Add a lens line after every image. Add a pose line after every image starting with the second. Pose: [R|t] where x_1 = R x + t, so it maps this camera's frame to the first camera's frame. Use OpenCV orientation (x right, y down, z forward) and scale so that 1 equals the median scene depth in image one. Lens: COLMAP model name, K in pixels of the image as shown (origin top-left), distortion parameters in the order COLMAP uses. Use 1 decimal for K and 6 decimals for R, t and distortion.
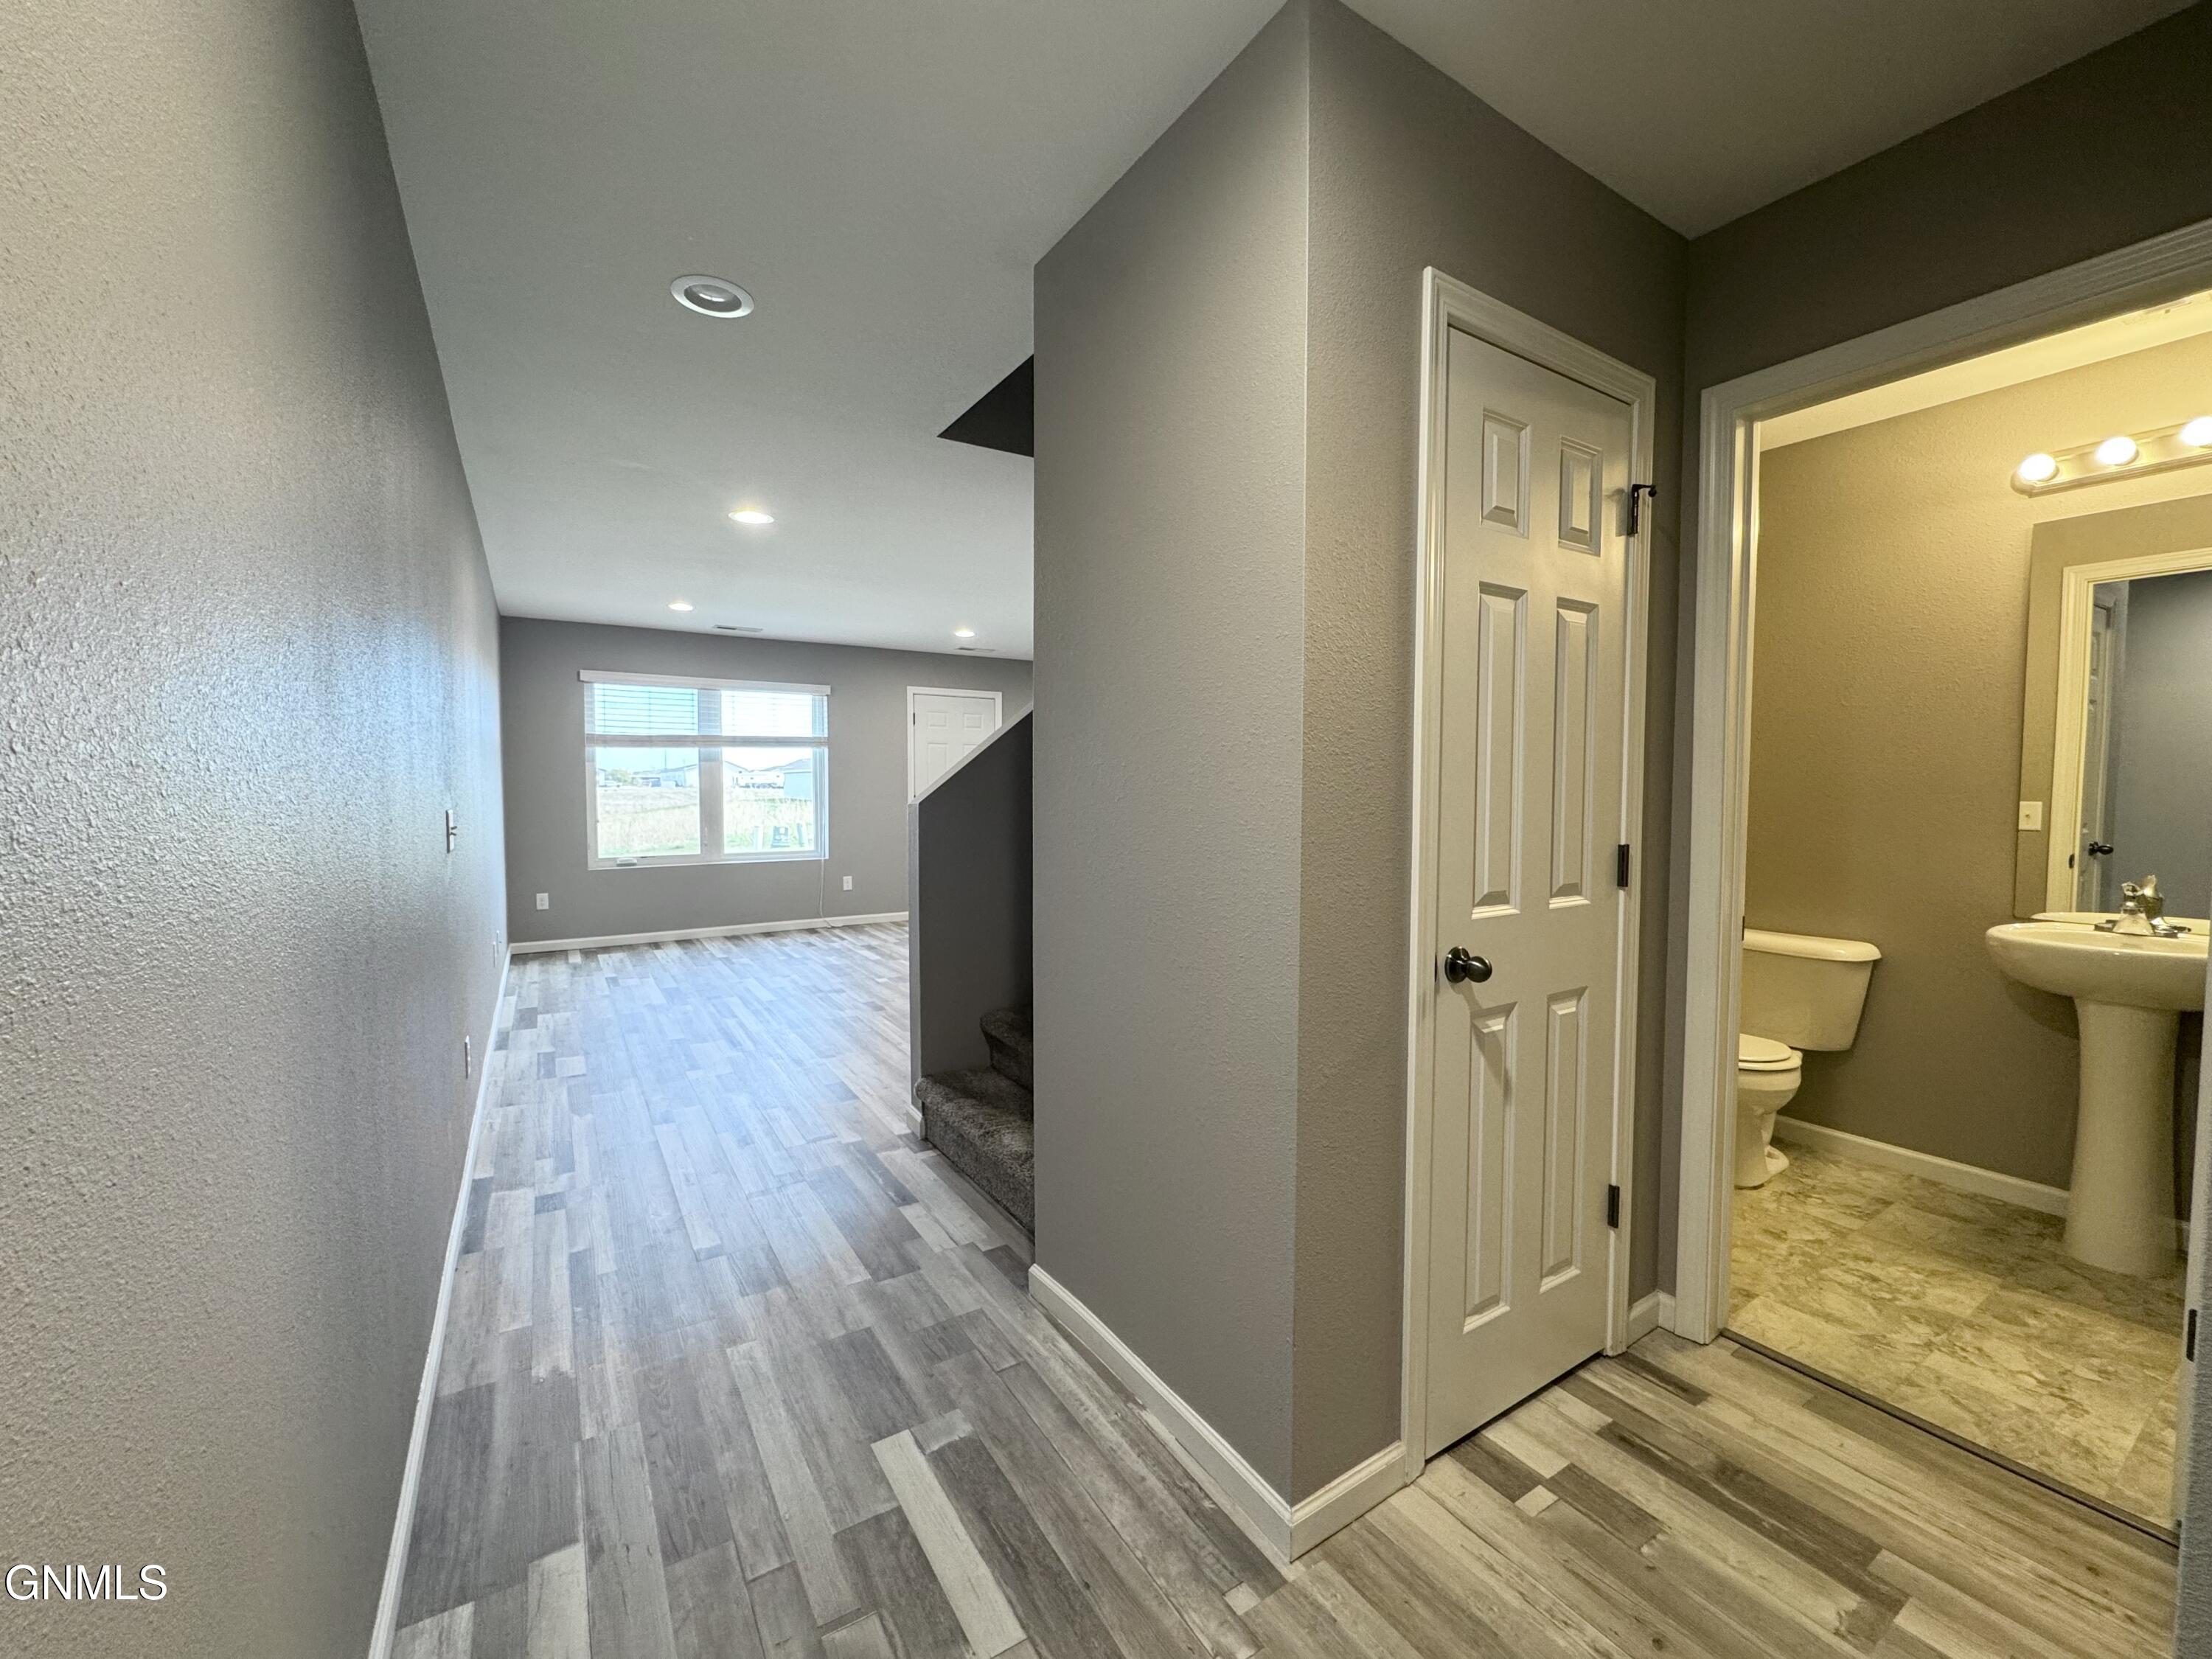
lens RADIAL K [[883.3, 0, 1108.0], [0, 883.3, 828.5], [0, 0, 1]] dist [-0.004365, 0.000710]
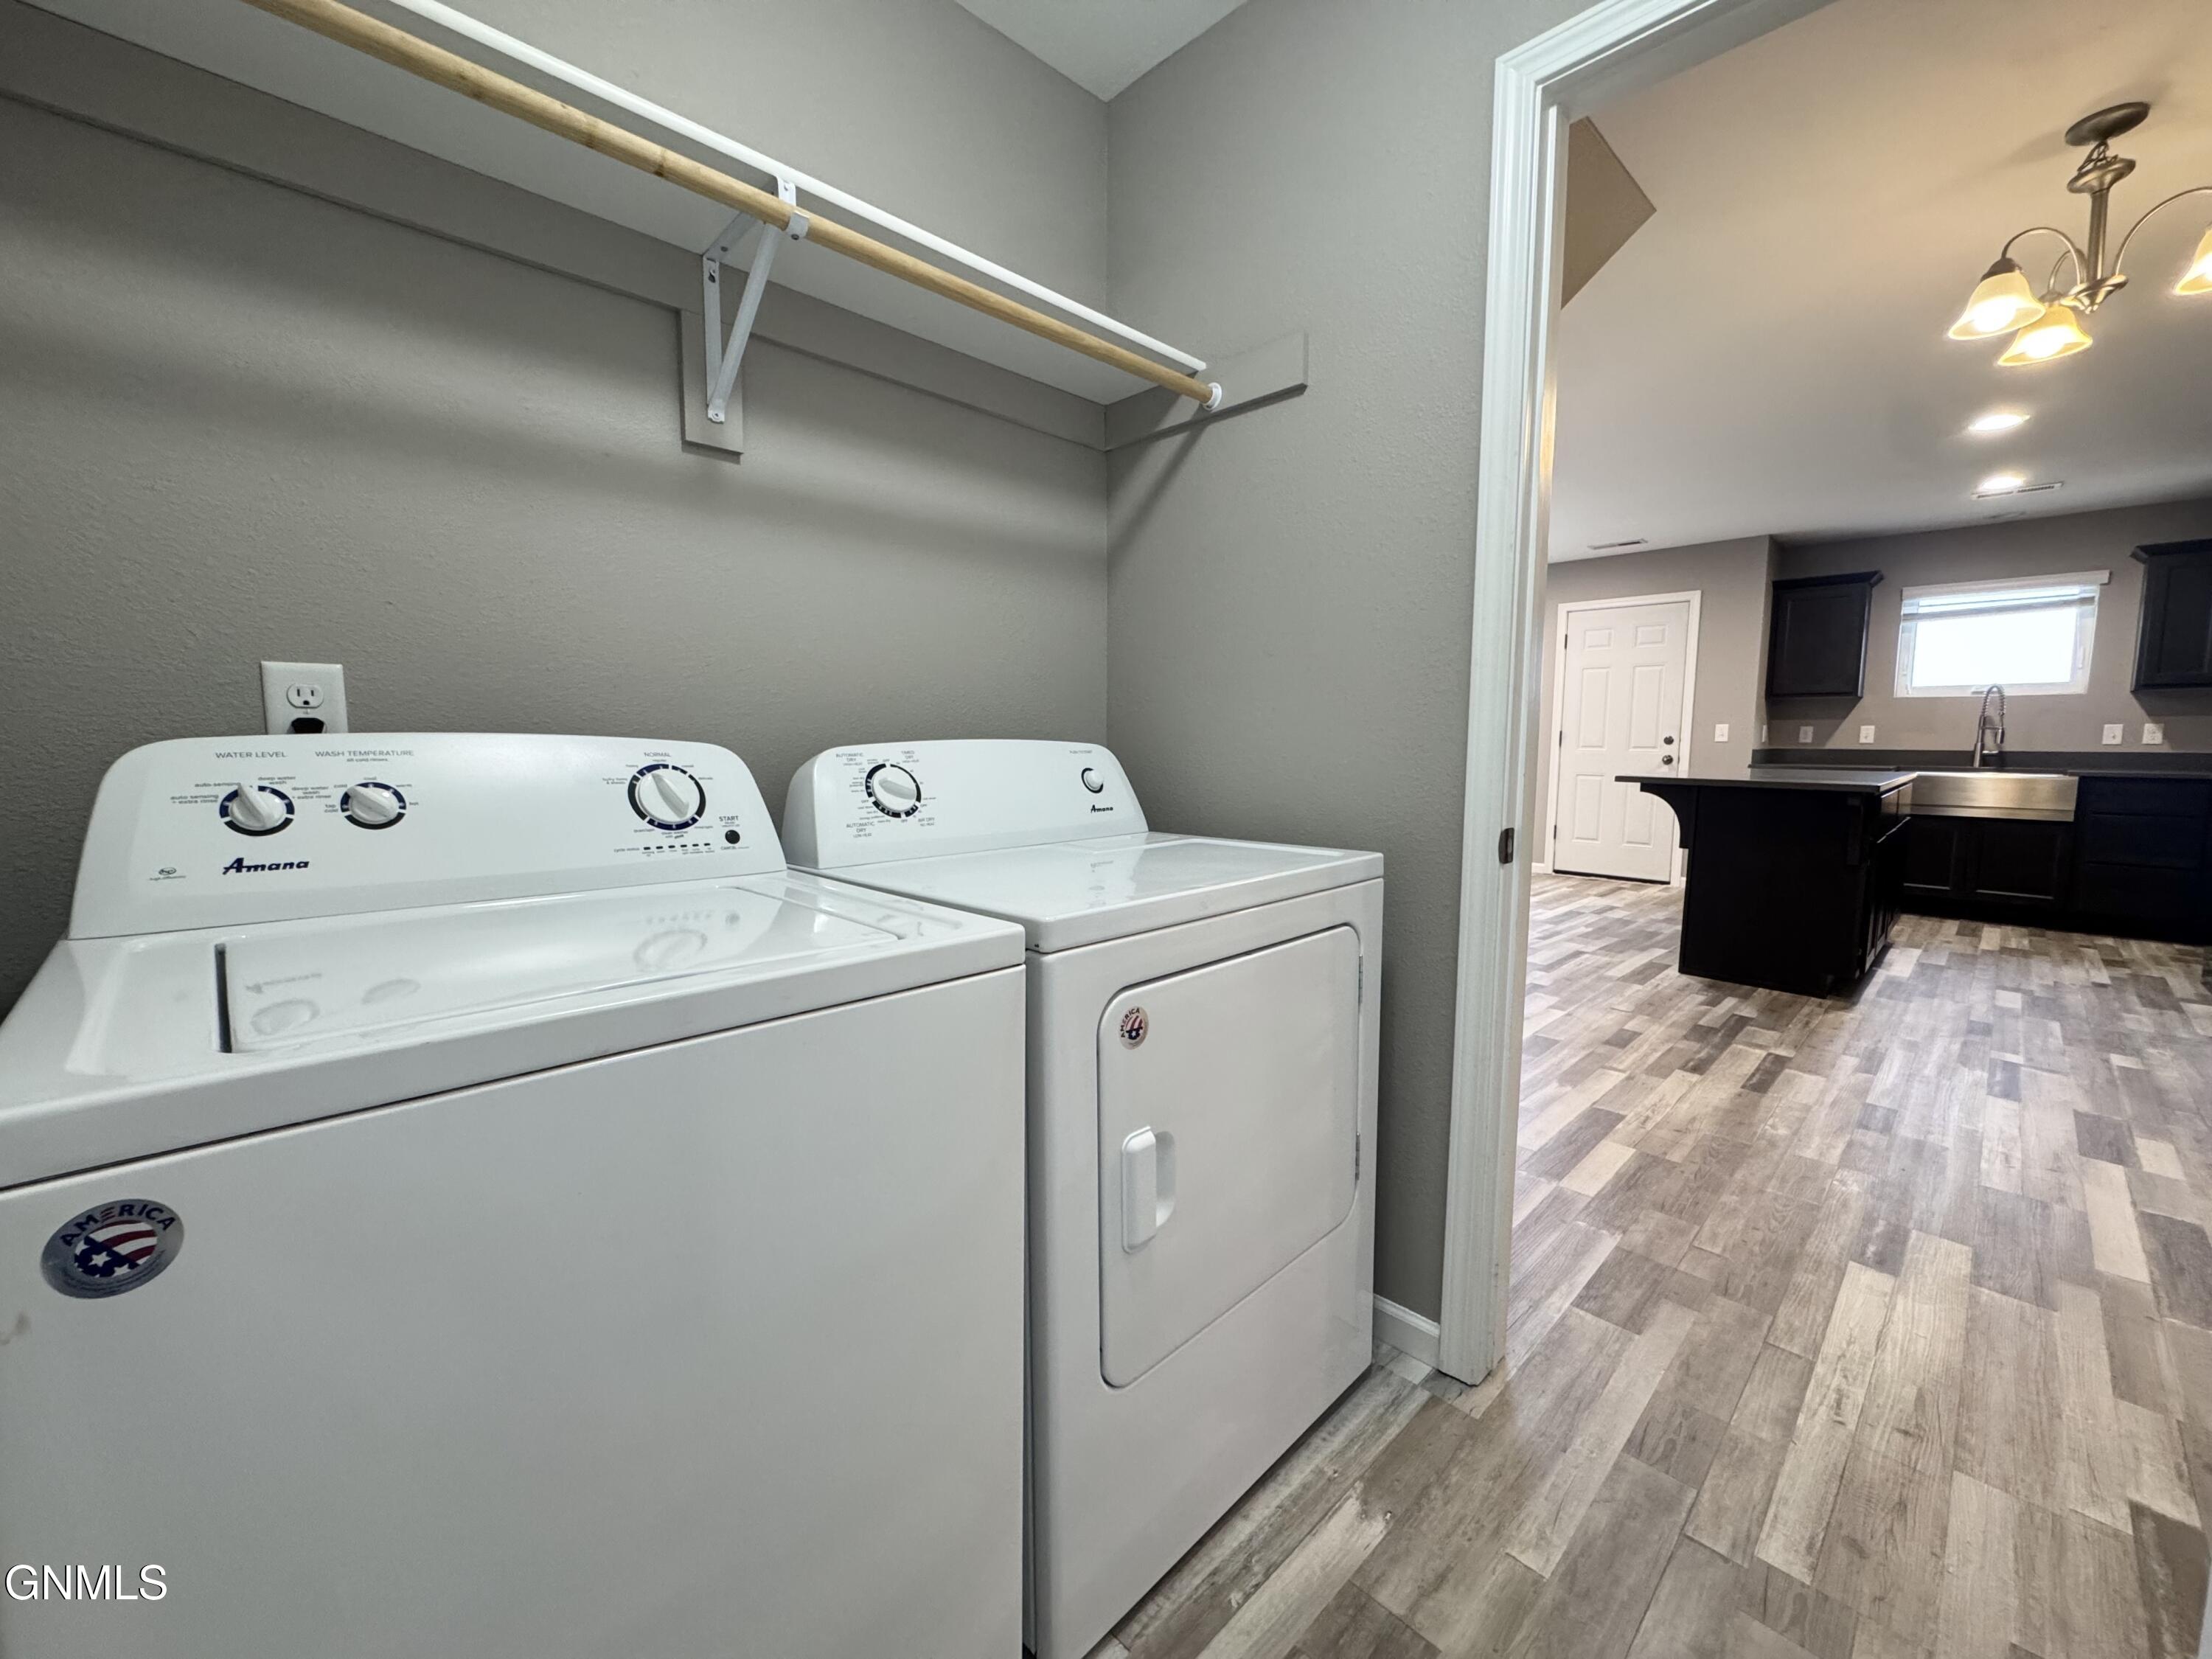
lens RADIAL K [[883.3, 0, 1104.6], [0, 883.3, 825.8], [0, 0, 1]] dist [-0.004365, 0.000710]
pose [[0.195888, 0.100025, -0.975512, 0.689208], [-0.053490, 0.994393, 0.091220, -0.000147], [0.979166, 0.034311, 0.200140, 0.499181]]
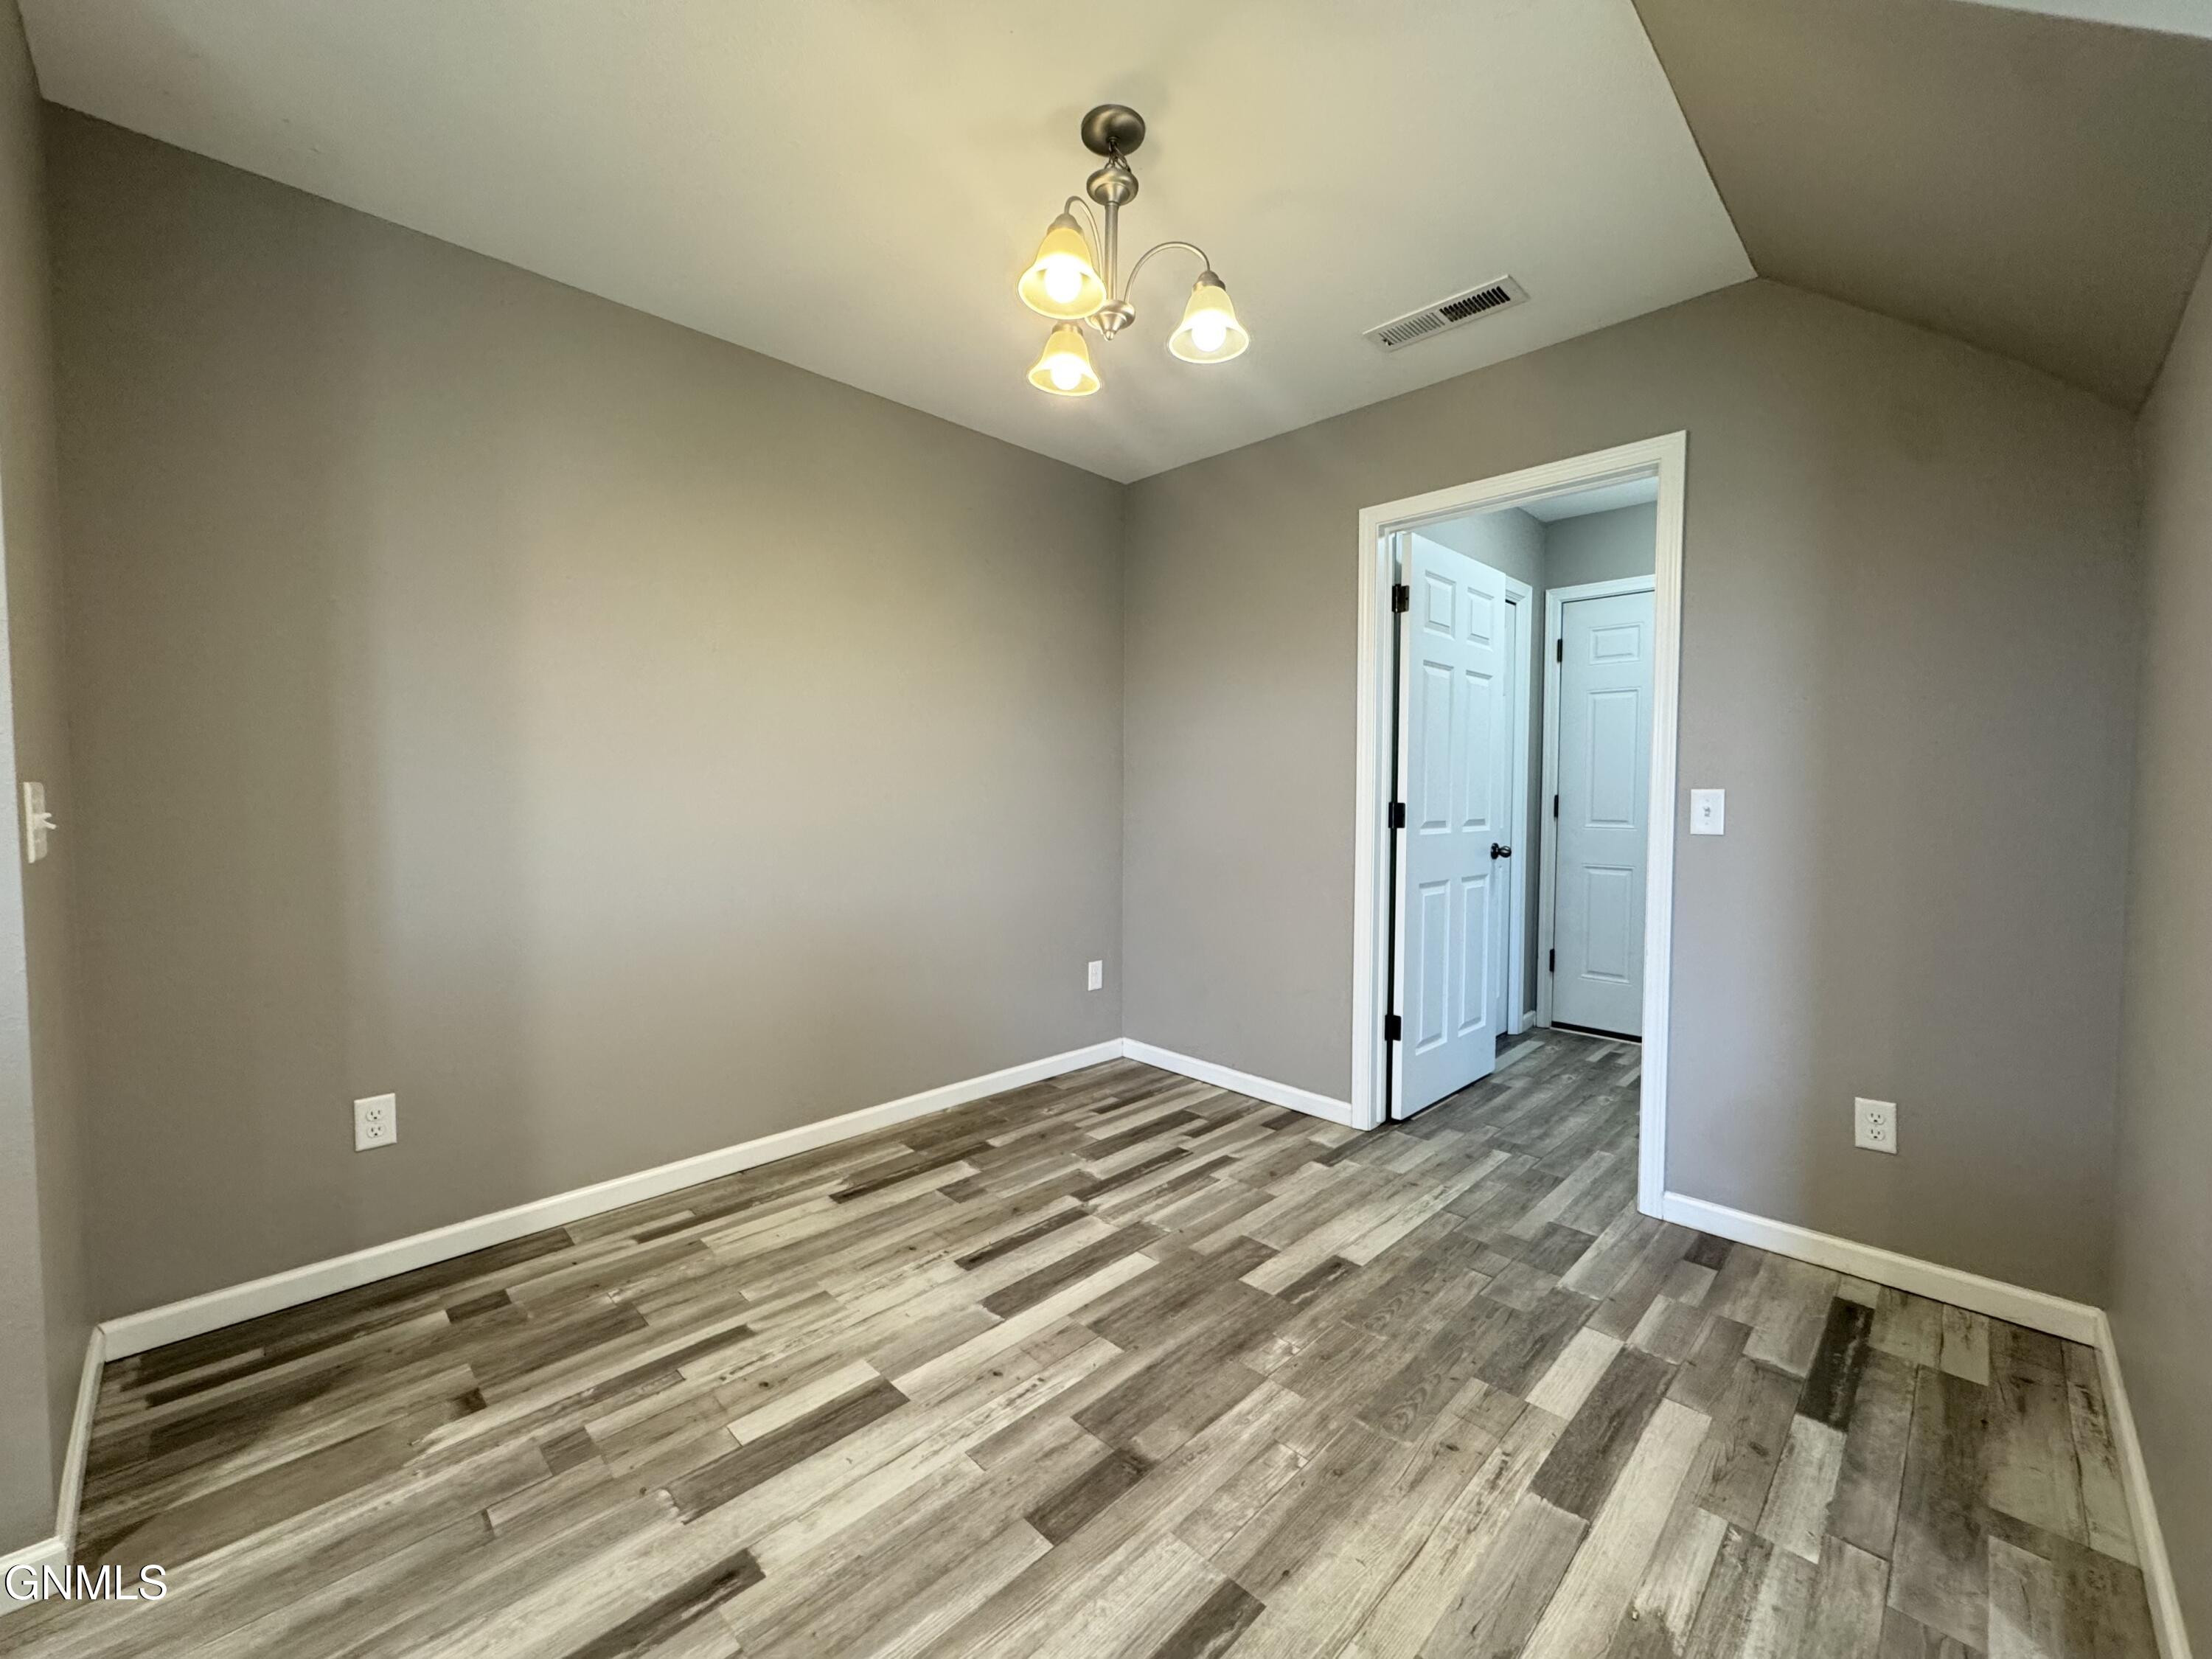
lens RADIAL K [[883.3, 0, 1106.0], [0, 883.3, 827.1], [0, 0, 1]] dist [-0.004365, 0.000710]
pose [[-0.212041, -0.040923, 0.976404, 0.158991], [0.046819, 0.997550, 0.051977, -0.034005], [-0.976139, 0.056736, -0.209606, 0.966980]]
